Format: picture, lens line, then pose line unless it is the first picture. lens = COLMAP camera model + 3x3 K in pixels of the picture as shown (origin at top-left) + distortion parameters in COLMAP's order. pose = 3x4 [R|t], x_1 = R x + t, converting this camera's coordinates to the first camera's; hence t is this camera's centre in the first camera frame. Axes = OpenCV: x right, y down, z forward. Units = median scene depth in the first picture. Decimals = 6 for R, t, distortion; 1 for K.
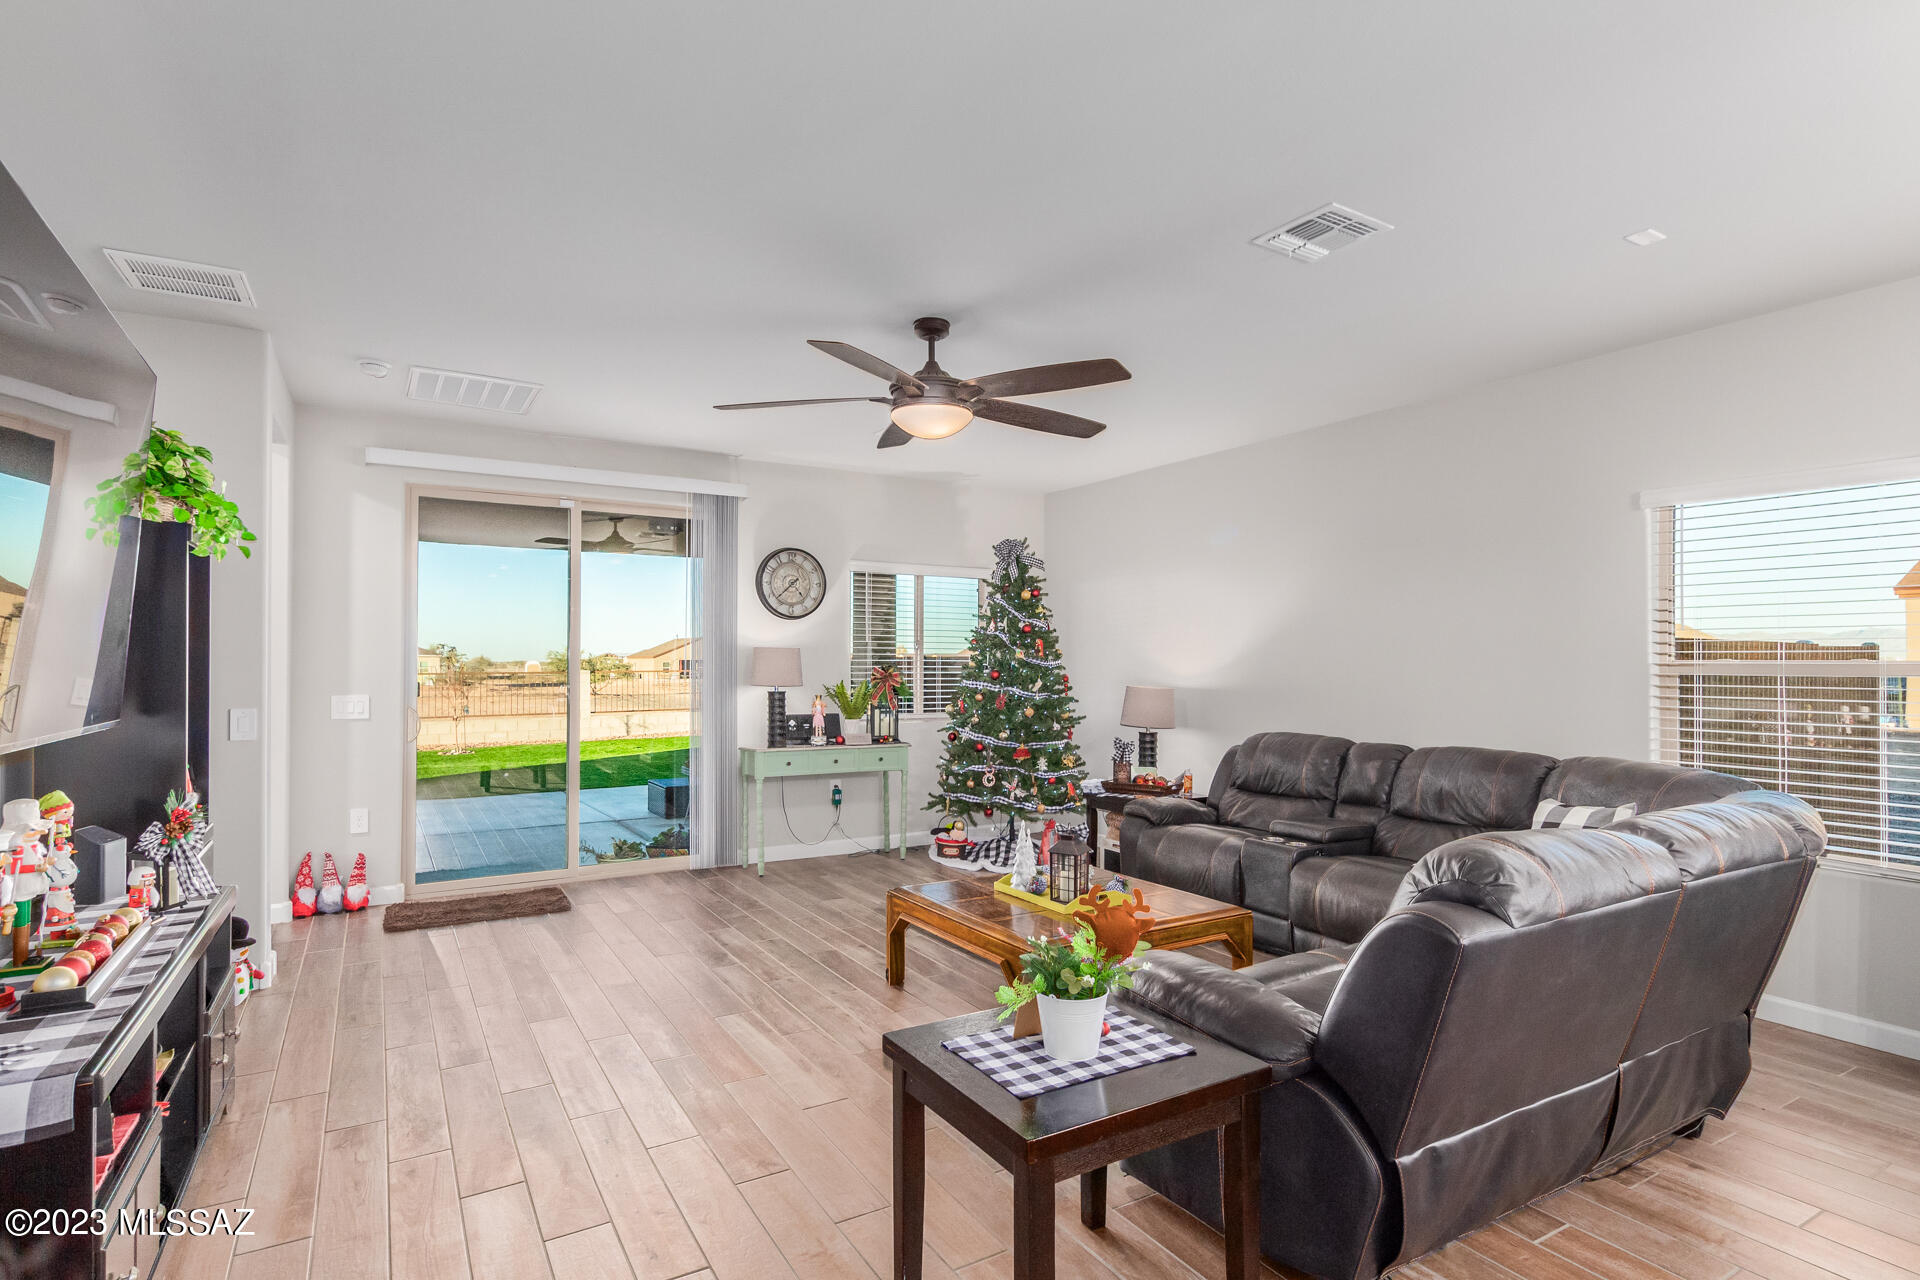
lens RADIAL K [[964.3, 0, 966.5], [0, 964.3, 653.7], [0, 0, 1]] dist [0.001439, 0.000271]
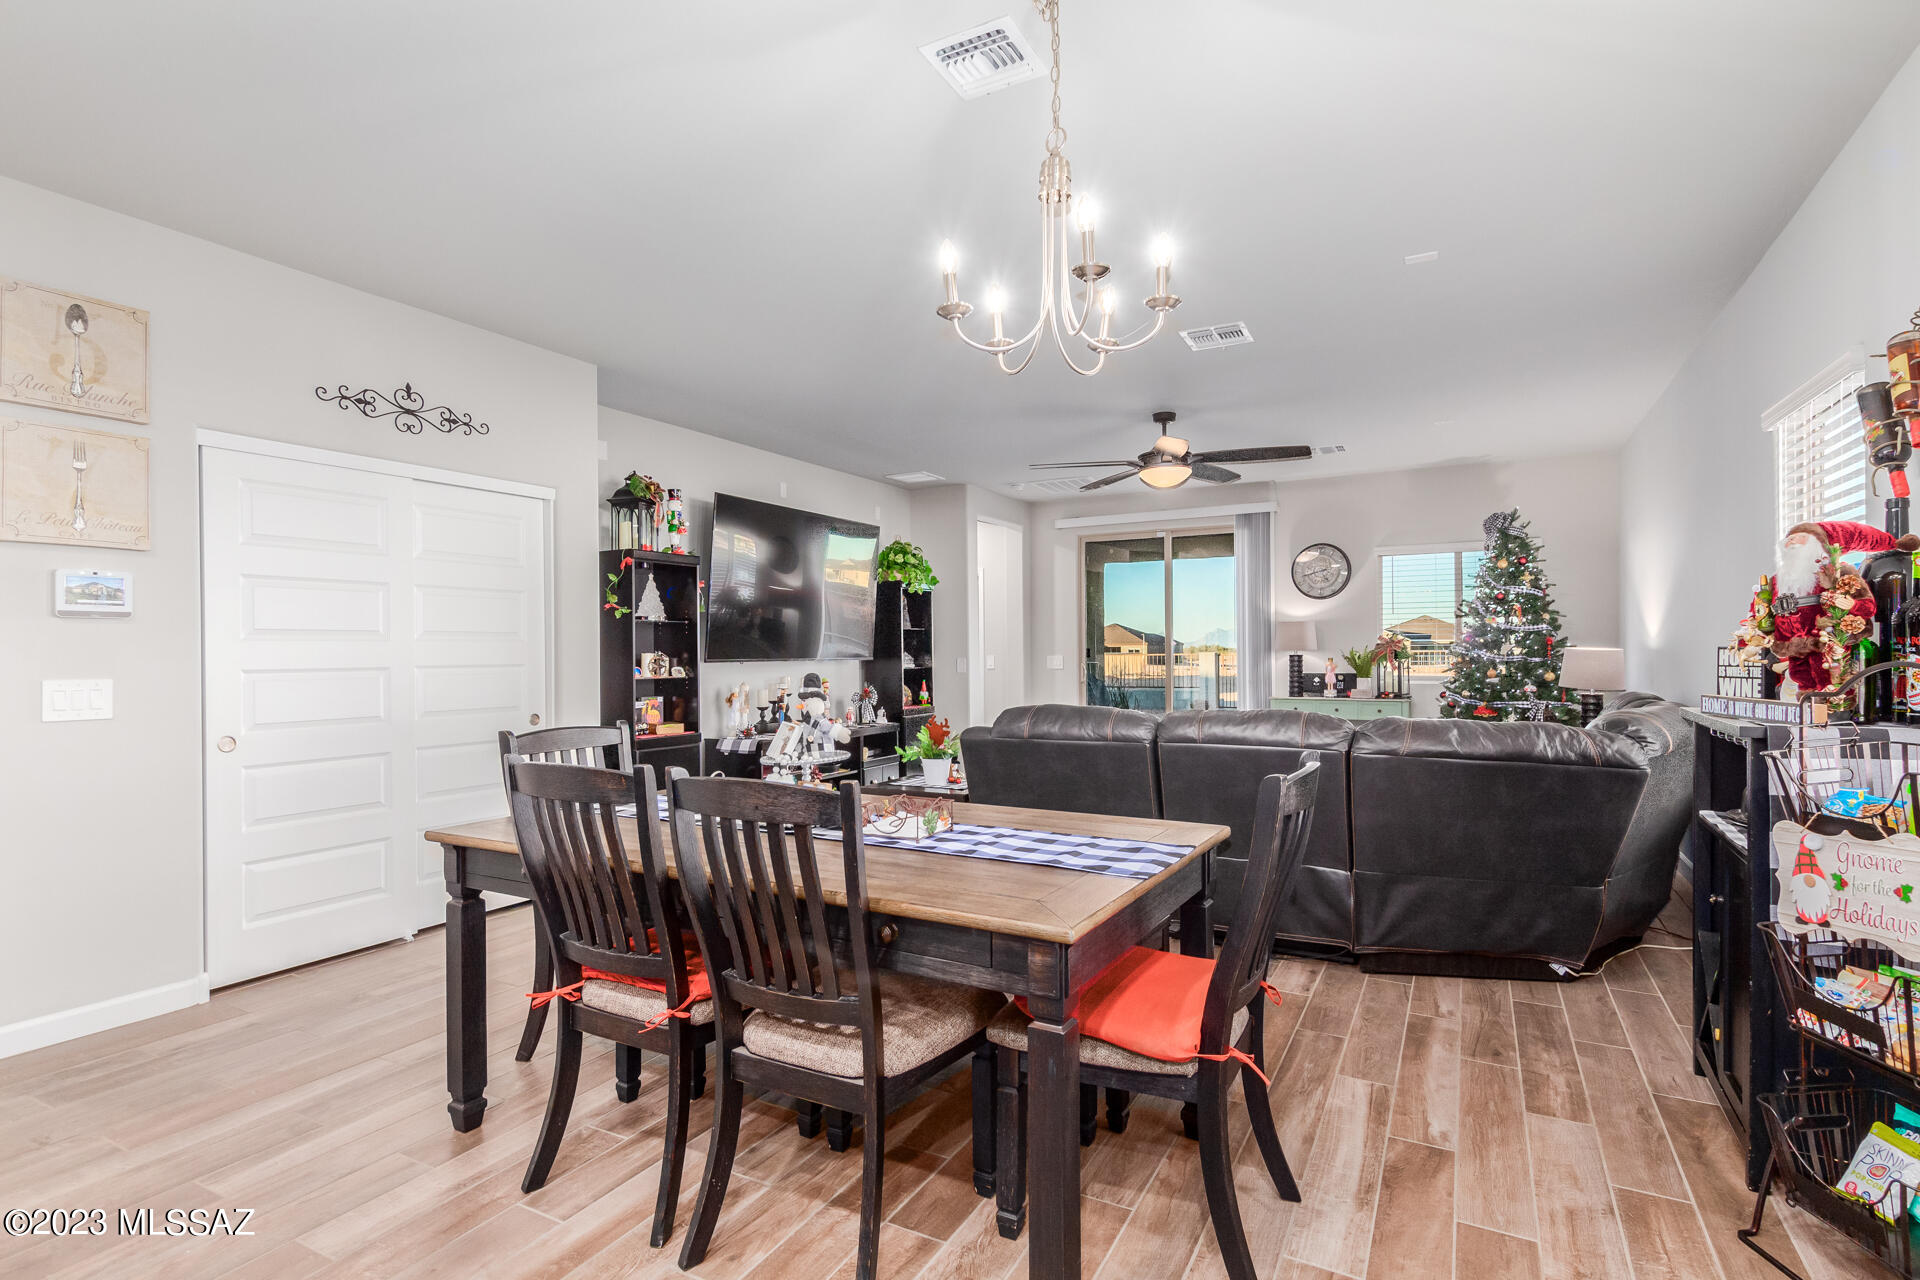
lens RADIAL K [[930.5, 0, 960.0], [0, 930.5, 640.0], [0, 0, 1]] dist [0.000398, 0.000114]
pose [[0.500816, -0.016564, -0.865395, 0.675004], [0.019712, 0.999776, -0.007729, 0.019402], [0.865329, -0.013188, 0.501030, -0.038340]]
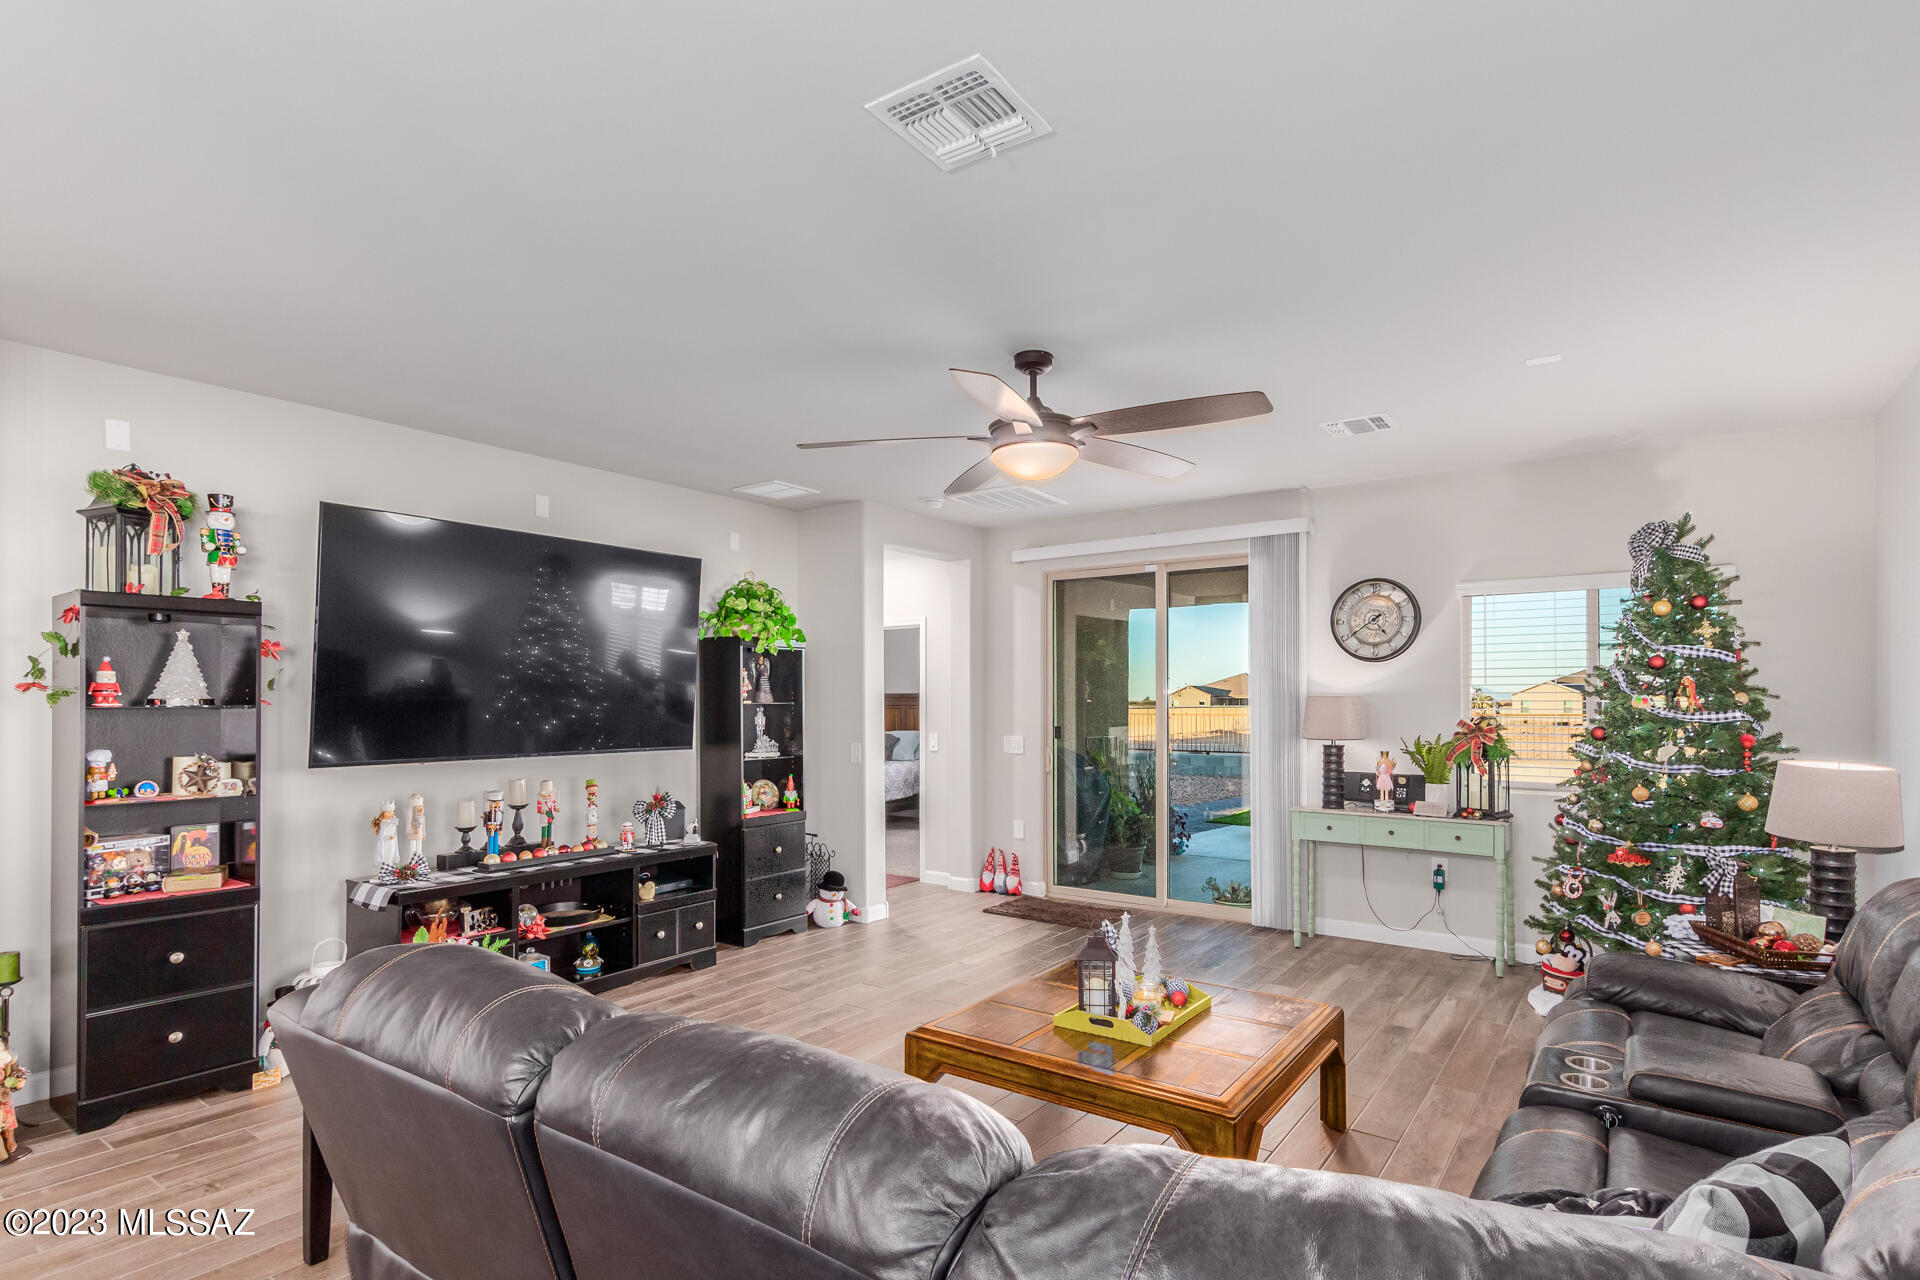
lens RADIAL K [[960.2, 0, 966.5], [0, 960.2, 683.8], [0, 0, 1]] dist [0.004715, -0.000080]
pose [[0.395541, -0.018388, -0.918264, 0.478390], [0.013709, 0.999806, -0.014116, -0.009223], [0.918346, -0.007005, 0.395717, 0.340908]]
